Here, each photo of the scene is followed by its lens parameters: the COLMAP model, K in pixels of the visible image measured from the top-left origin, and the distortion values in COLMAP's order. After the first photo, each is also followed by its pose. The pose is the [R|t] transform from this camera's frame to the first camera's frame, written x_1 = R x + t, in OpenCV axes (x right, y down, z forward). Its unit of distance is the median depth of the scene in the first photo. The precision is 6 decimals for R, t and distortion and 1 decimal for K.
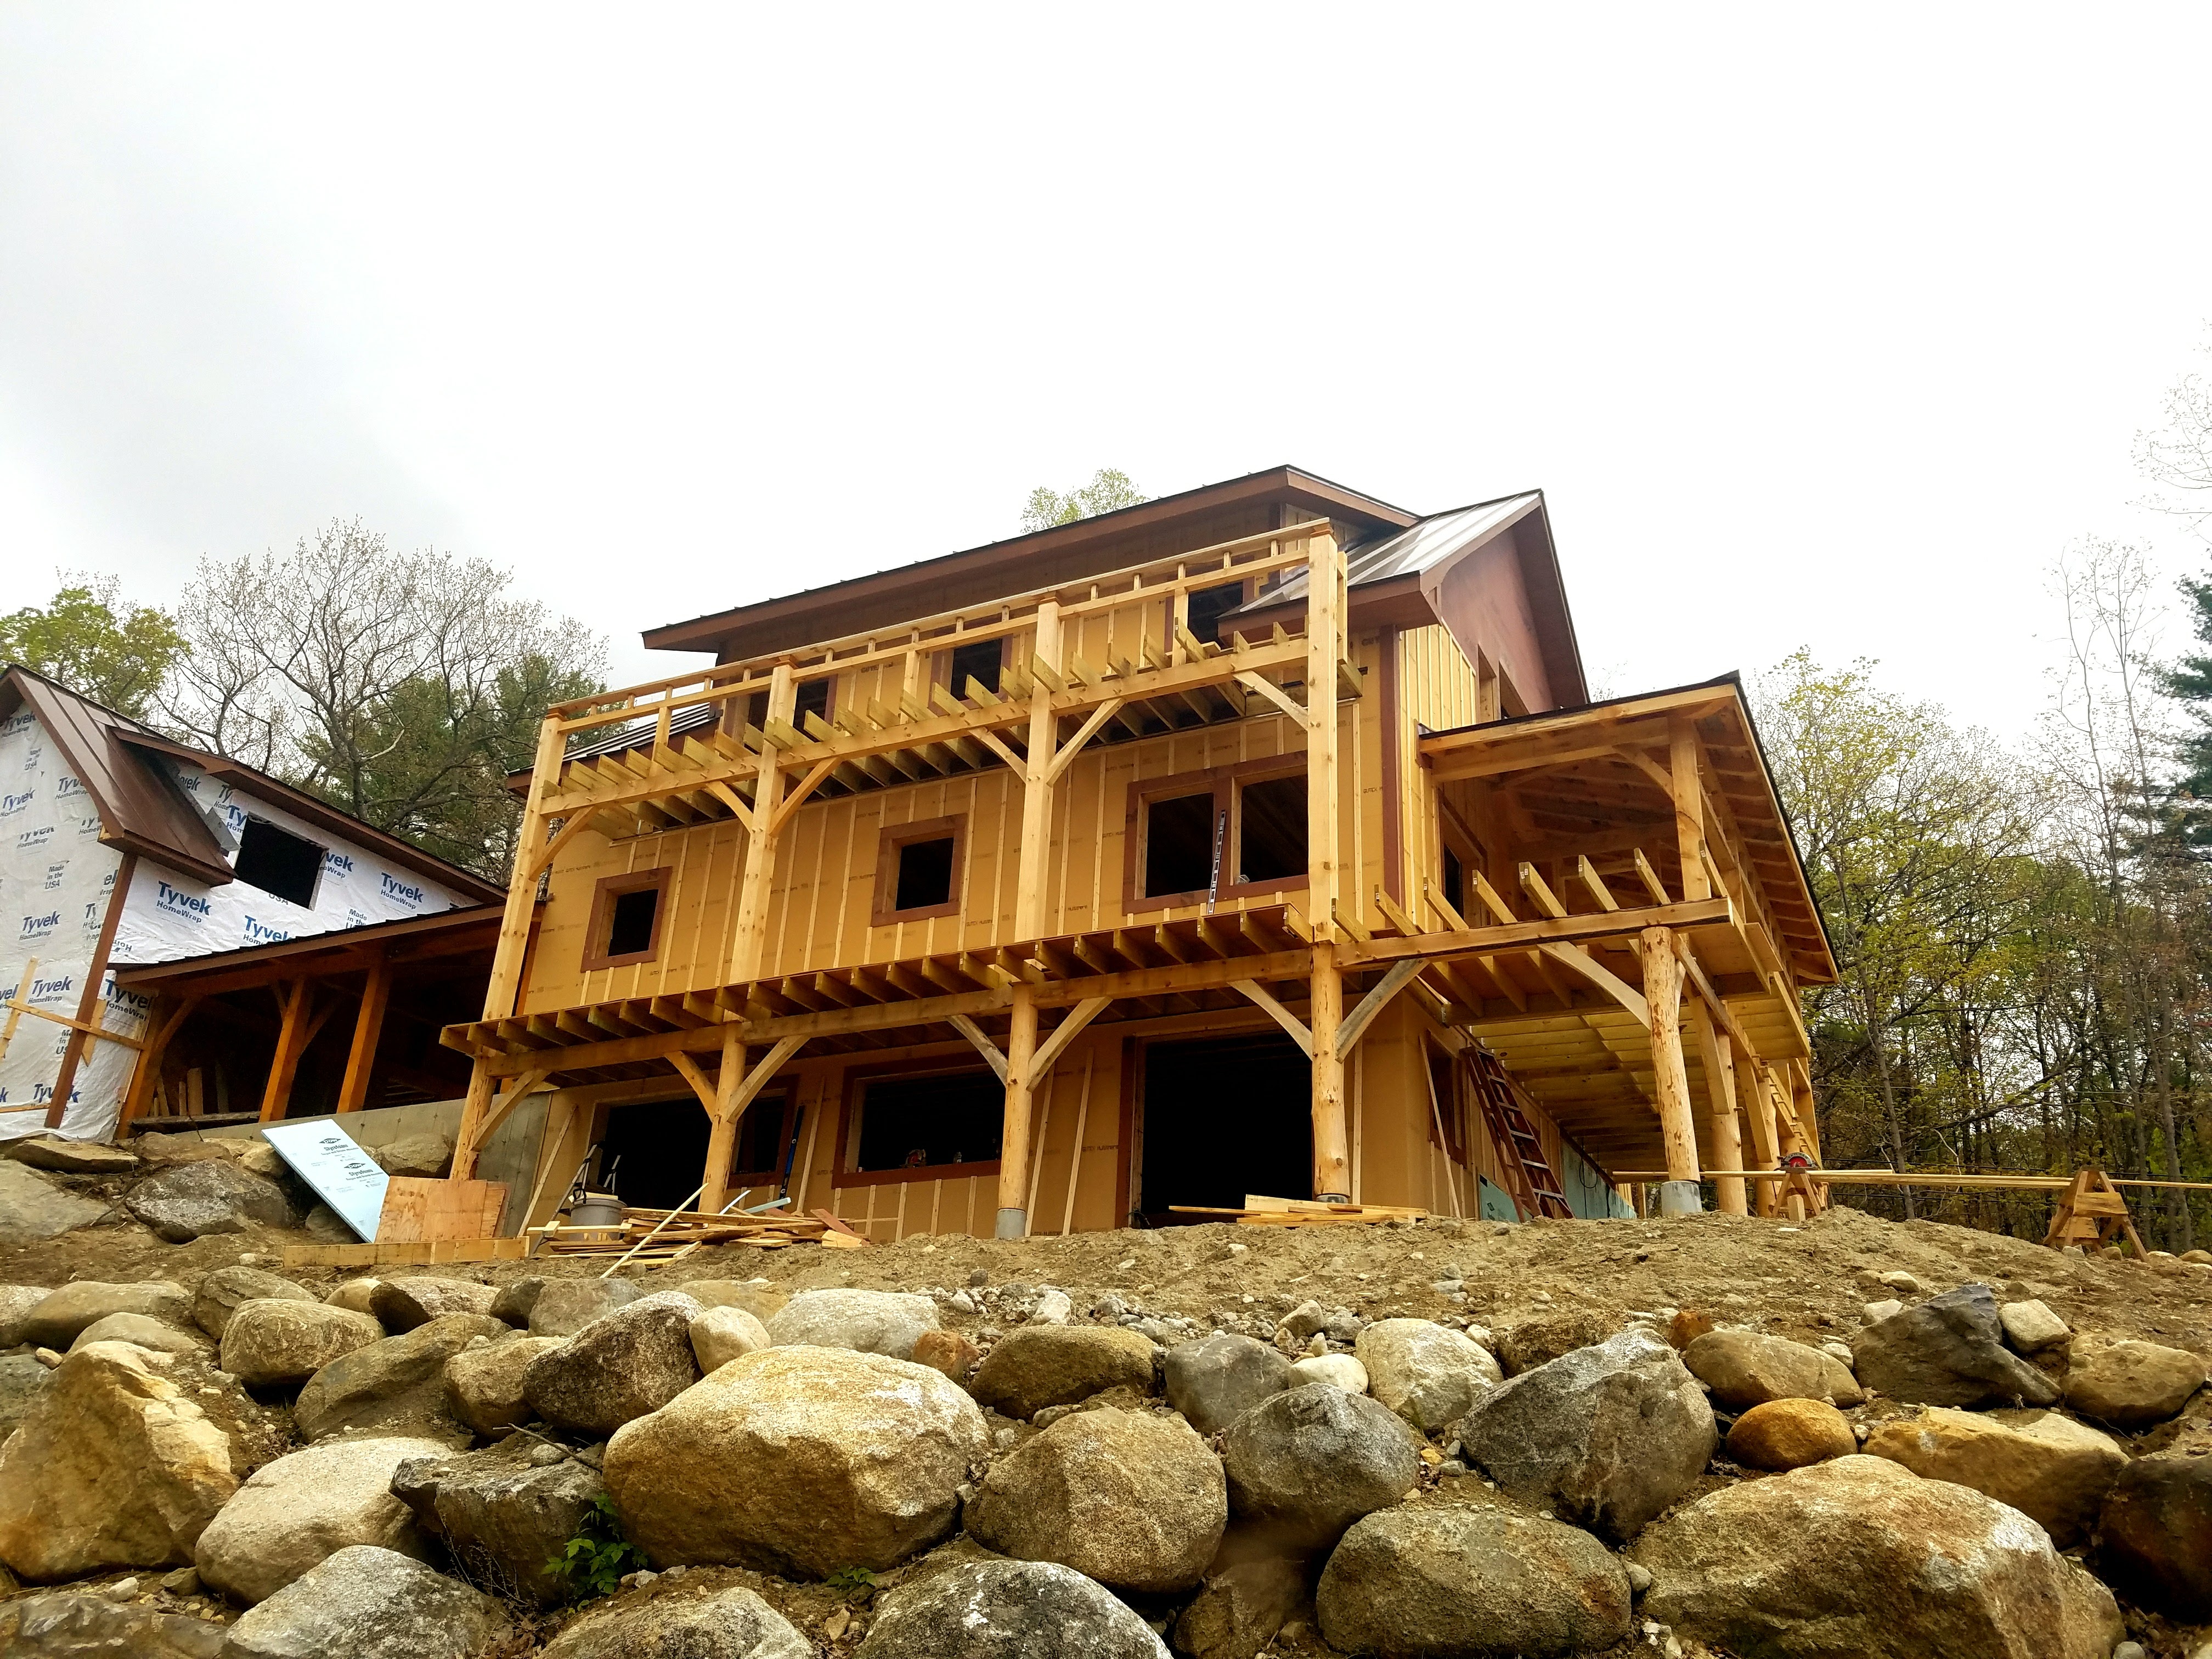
lens RADIAL K [[1714.2, 0, 1106.0], [0, 1714.2, 829.5], [0, 0, 1]] dist [0.141661, -0.193603]
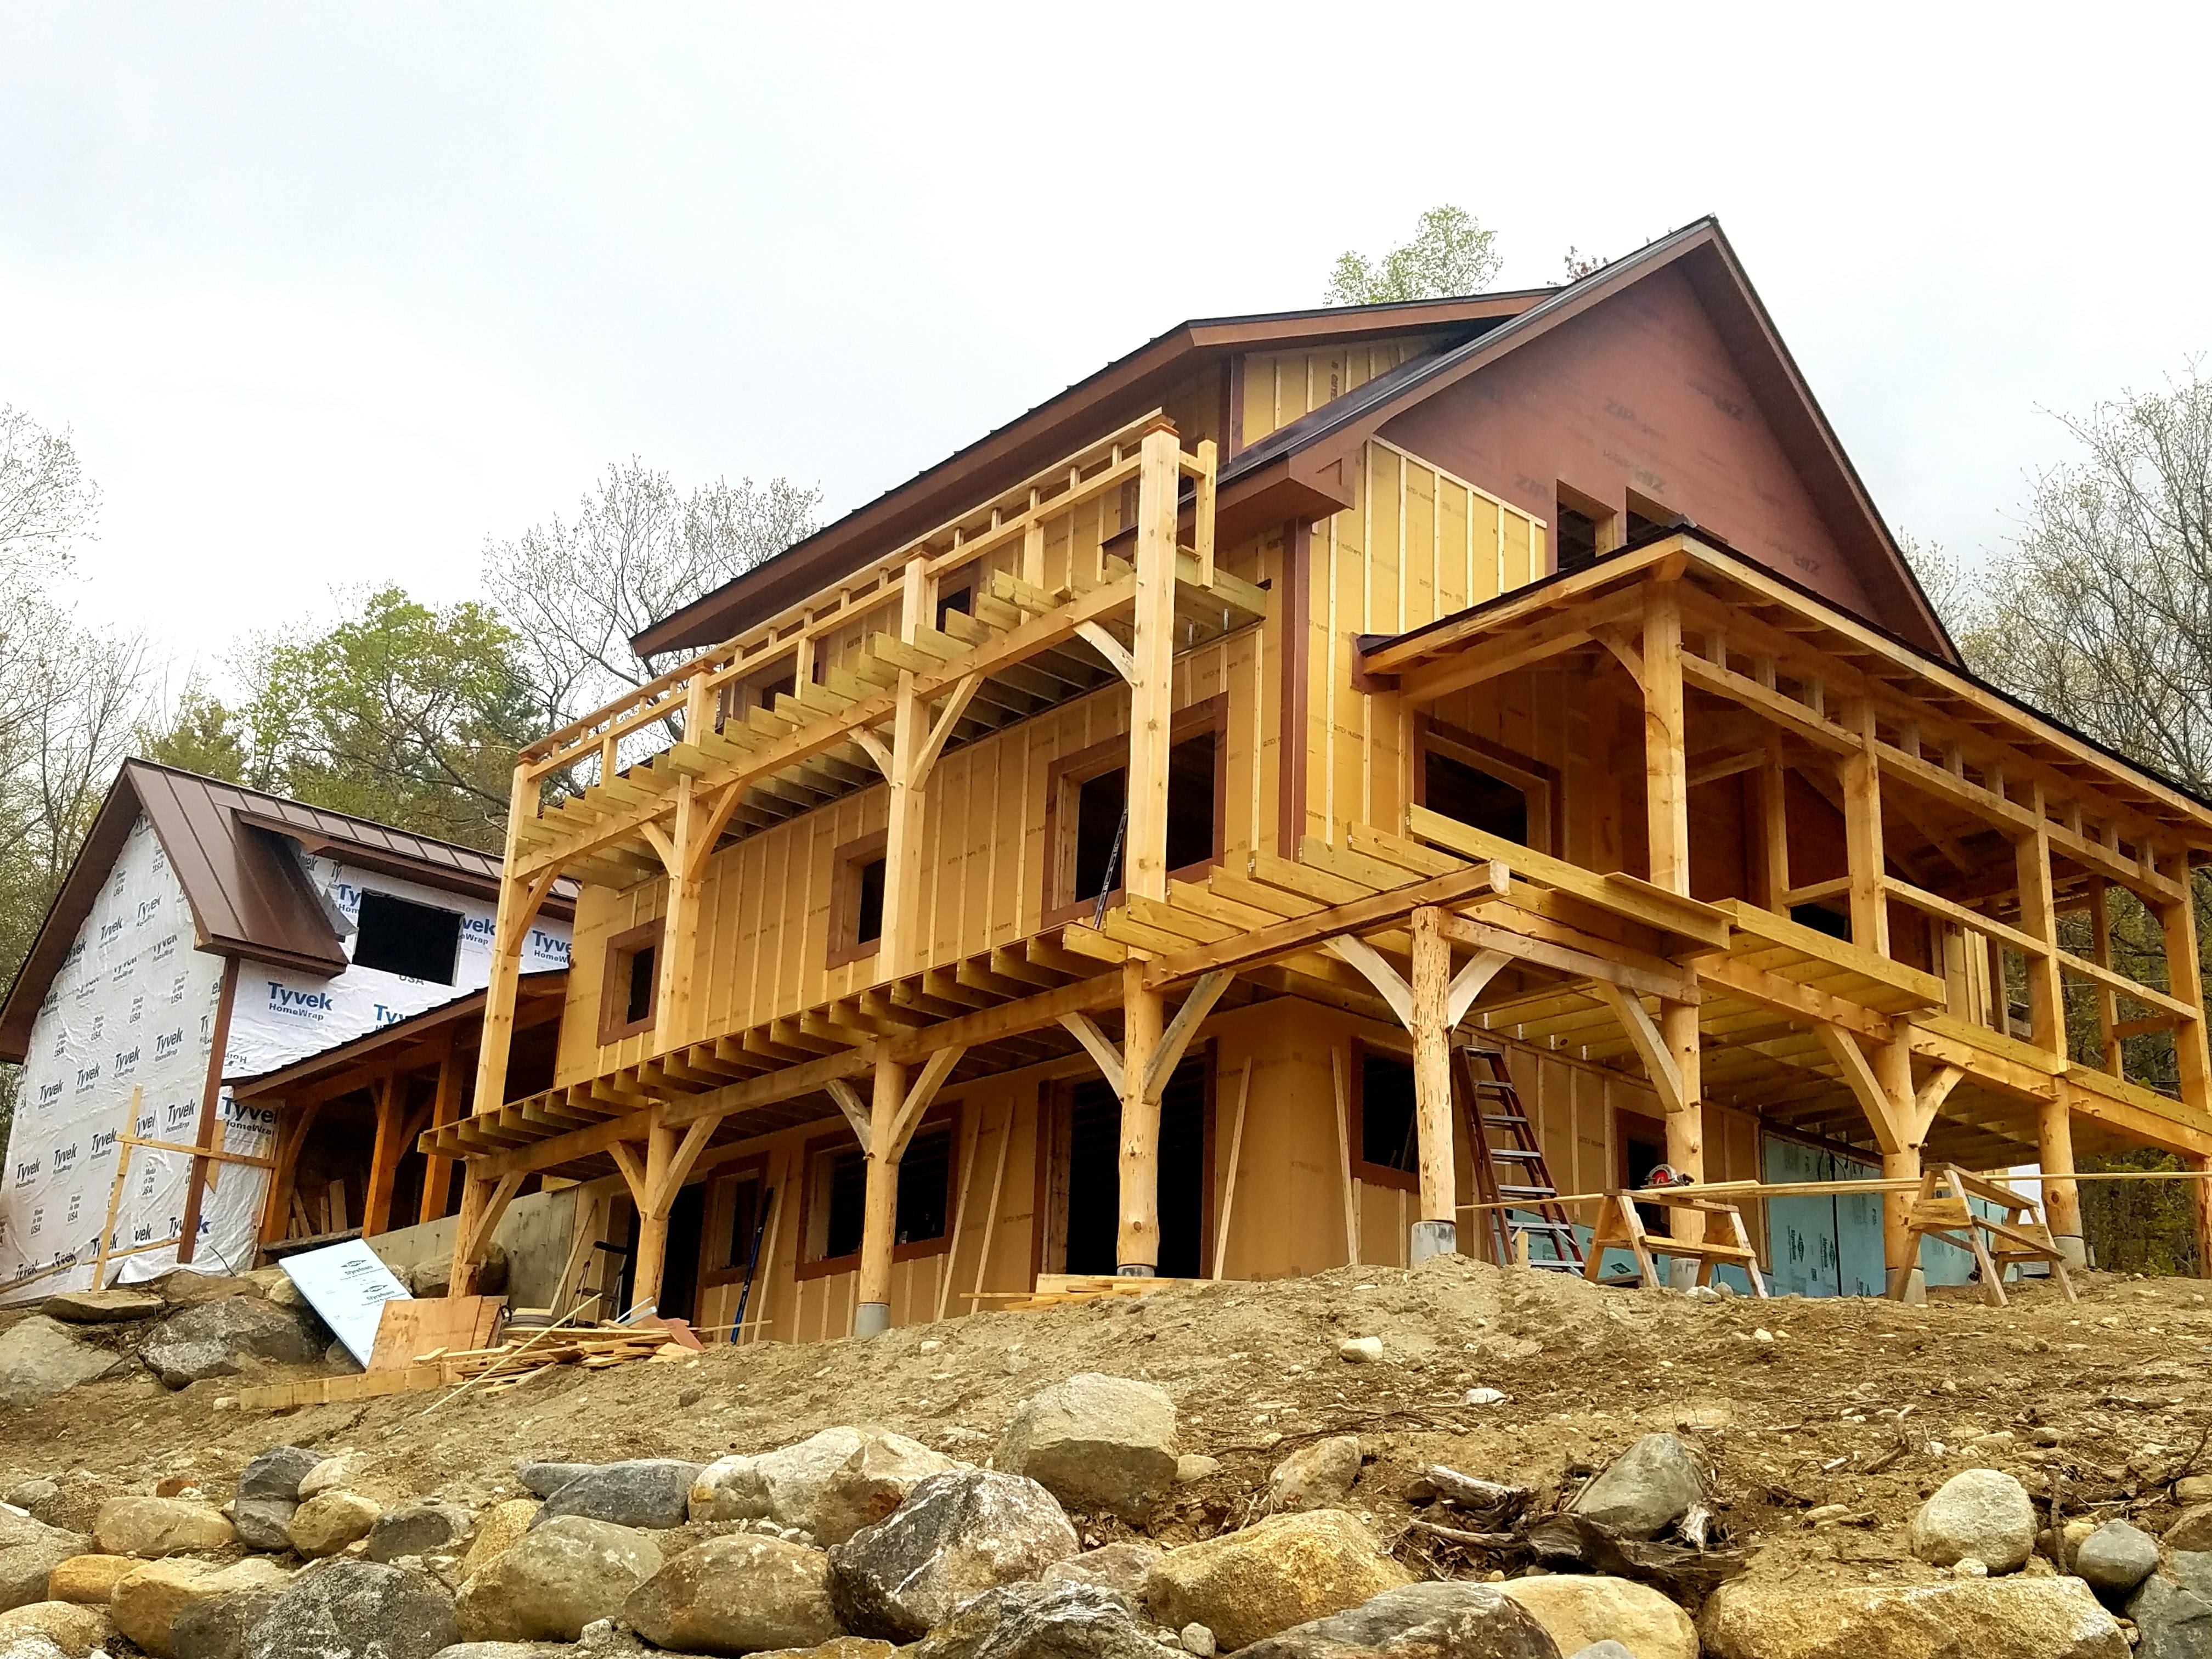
lens RADIAL K [[2449.7, 0, 1106.9], [0, 2449.7, 910.0], [0, 0, 1]] dist [0.242762, -0.523419]
pose [[0.928485, -0.126295, -0.349234, 0.420582], [0.157871, 0.985425, 0.063358, -0.027188], [0.336142, -0.113961, 0.934891, -0.075071]]
